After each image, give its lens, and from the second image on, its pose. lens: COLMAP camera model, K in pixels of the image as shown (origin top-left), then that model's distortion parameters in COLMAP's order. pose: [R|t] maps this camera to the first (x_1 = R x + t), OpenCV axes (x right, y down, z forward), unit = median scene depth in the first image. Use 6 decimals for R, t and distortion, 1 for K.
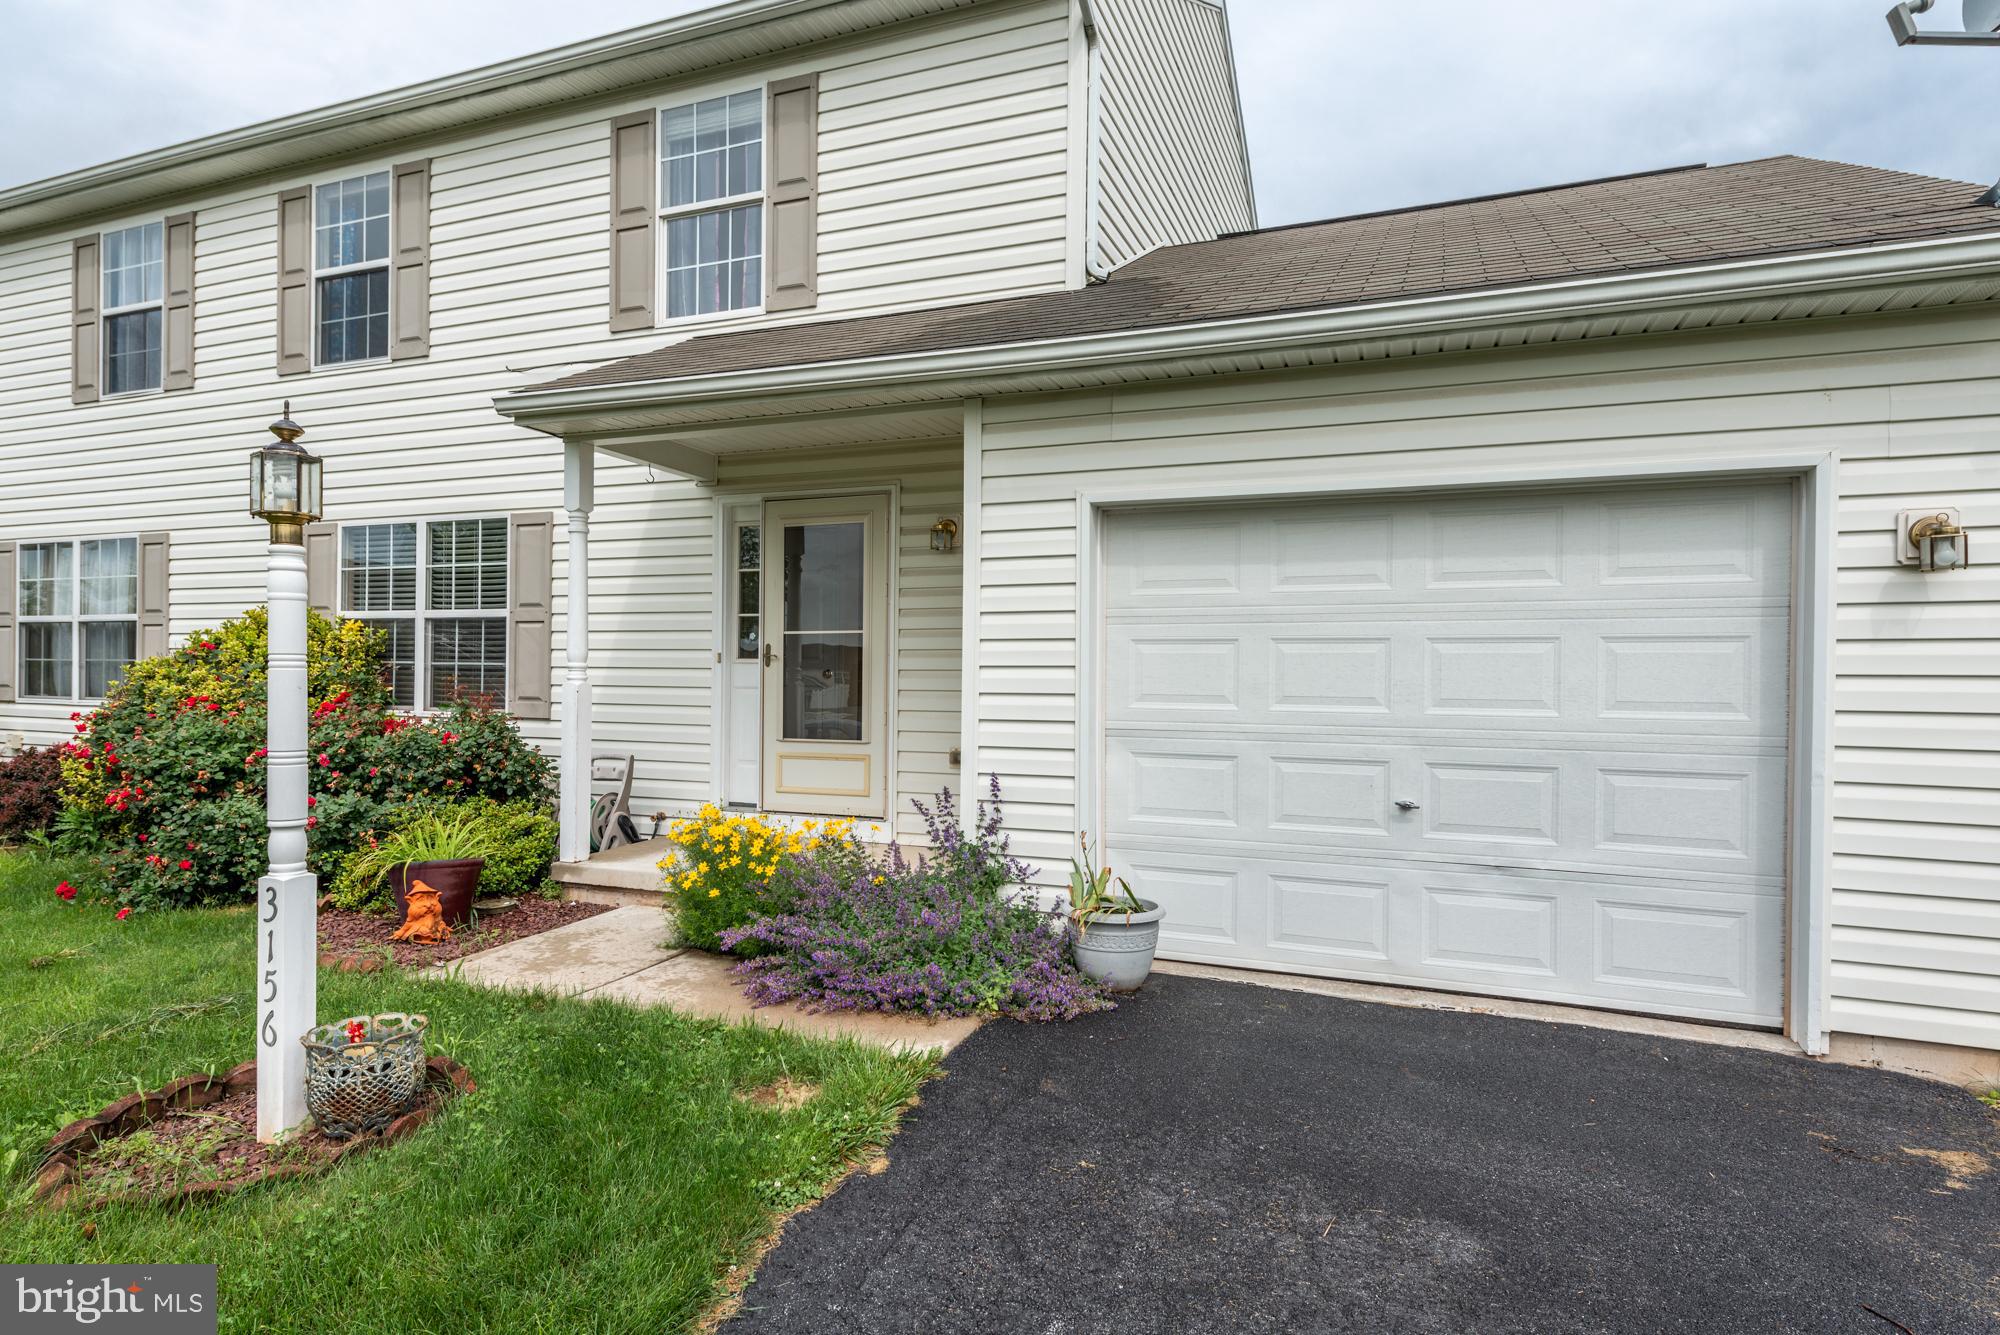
lens RADIAL K [[1060.9, 0, 992.9], [0, 1060.9, 650.5], [0, 0, 1]] dist [0.009579, -0.001433]
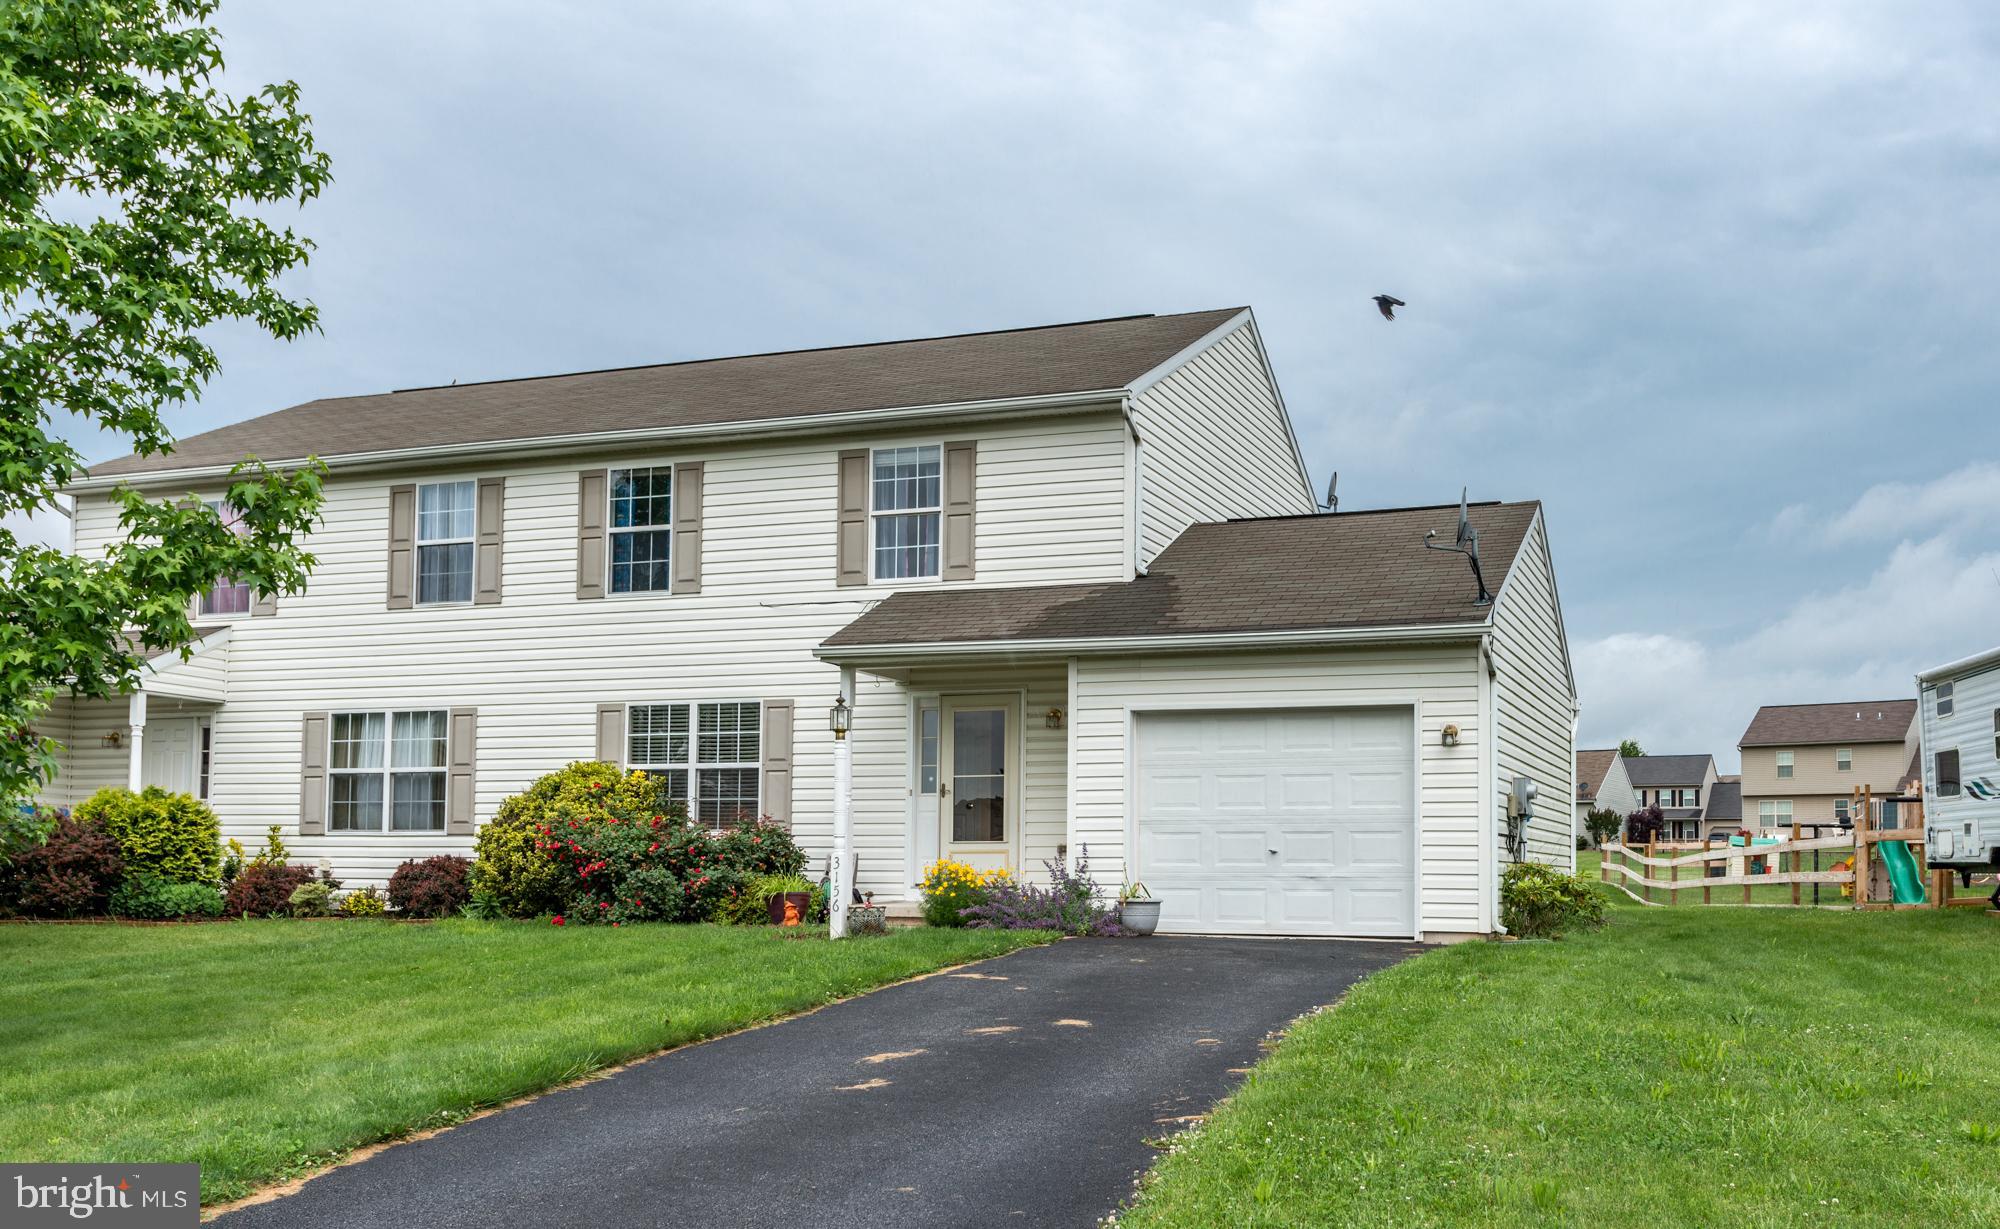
lens RADIAL K [[2134.6, 0, 1006.0], [0, 2134.6, 629.2], [0, 0, 1]] dist [0.020229, 0.000000]
pose [[0.999583, -0.003118, -0.028707, -0.022087], [0.000158, 0.994730, -0.102527, 0.094958], [0.028875, 0.102480, 0.994316, -2.297285]]
